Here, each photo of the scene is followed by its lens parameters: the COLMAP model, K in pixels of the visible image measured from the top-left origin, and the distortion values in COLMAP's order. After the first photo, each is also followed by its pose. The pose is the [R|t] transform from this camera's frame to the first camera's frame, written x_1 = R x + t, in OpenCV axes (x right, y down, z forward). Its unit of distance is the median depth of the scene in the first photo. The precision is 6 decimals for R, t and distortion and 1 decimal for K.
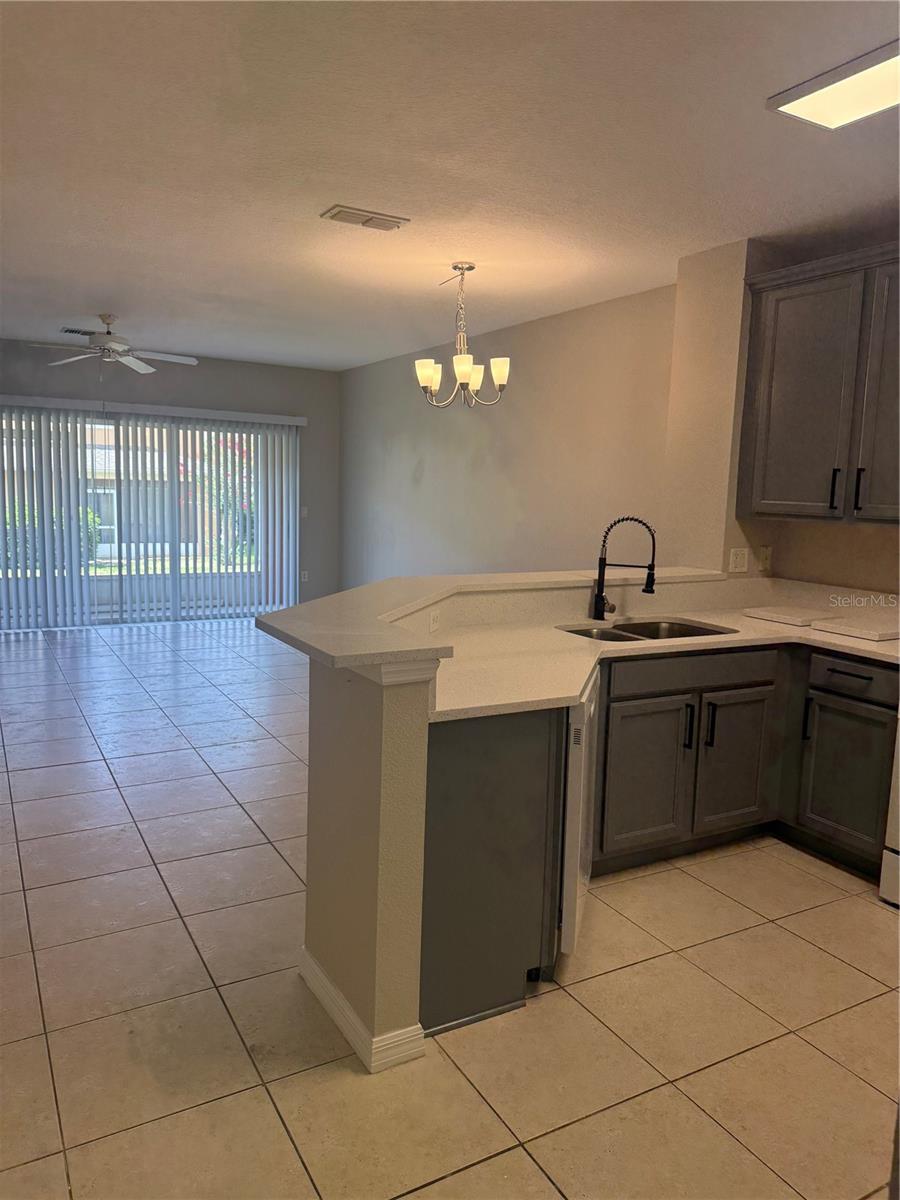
lens RADIAL K [[846.4, 0, 440.1], [0, 846.4, 602.9], [0, 0, 1]] dist [0.004673, -0.002522]
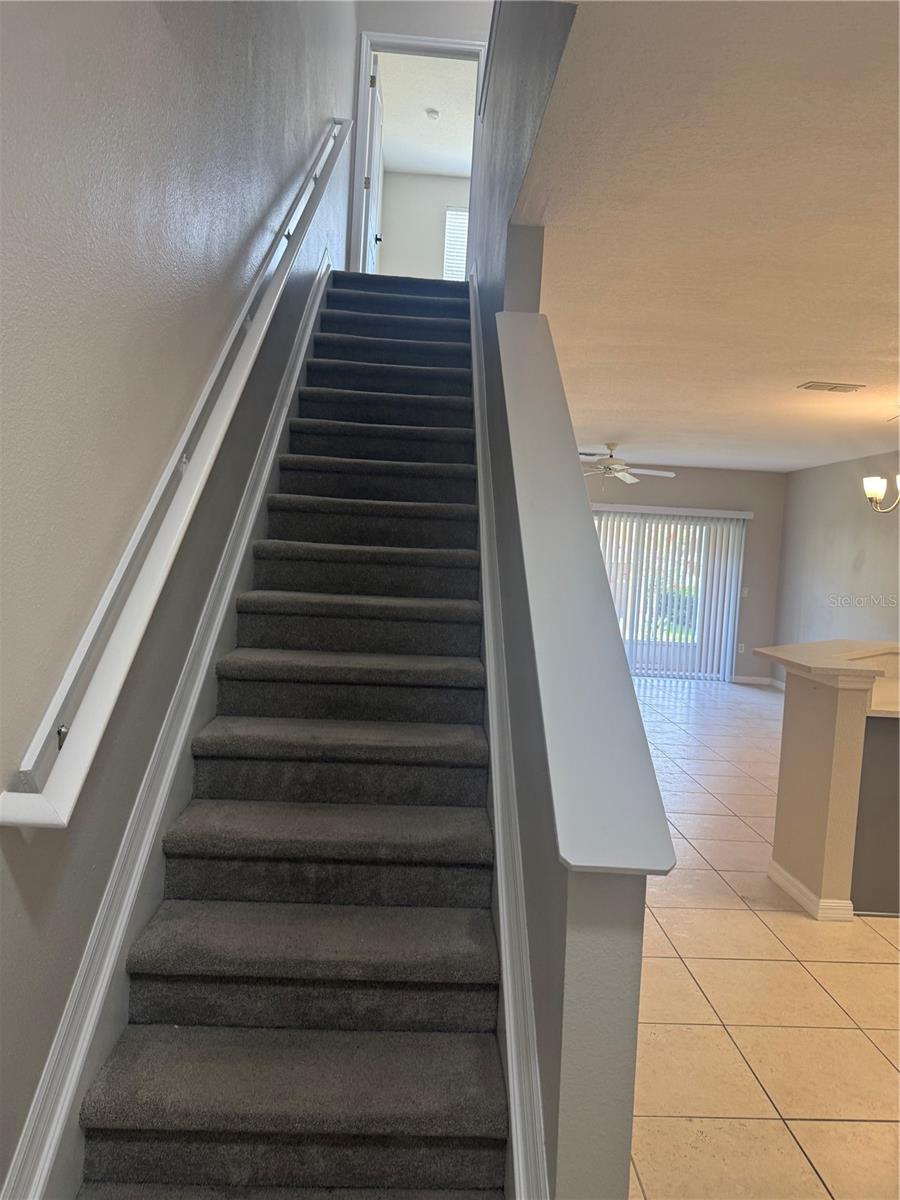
lens RADIAL K [[846.4, 0, 449.6], [0, 846.4, 610.9], [0, 0, 1]] dist [0.004673, -0.002522]
pose [[0.891709, 0.044591, -0.450407, -0.000930], [-0.083441, 0.994274, -0.066761, 0.034030], [0.444851, 0.097114, 0.890324, -0.253613]]
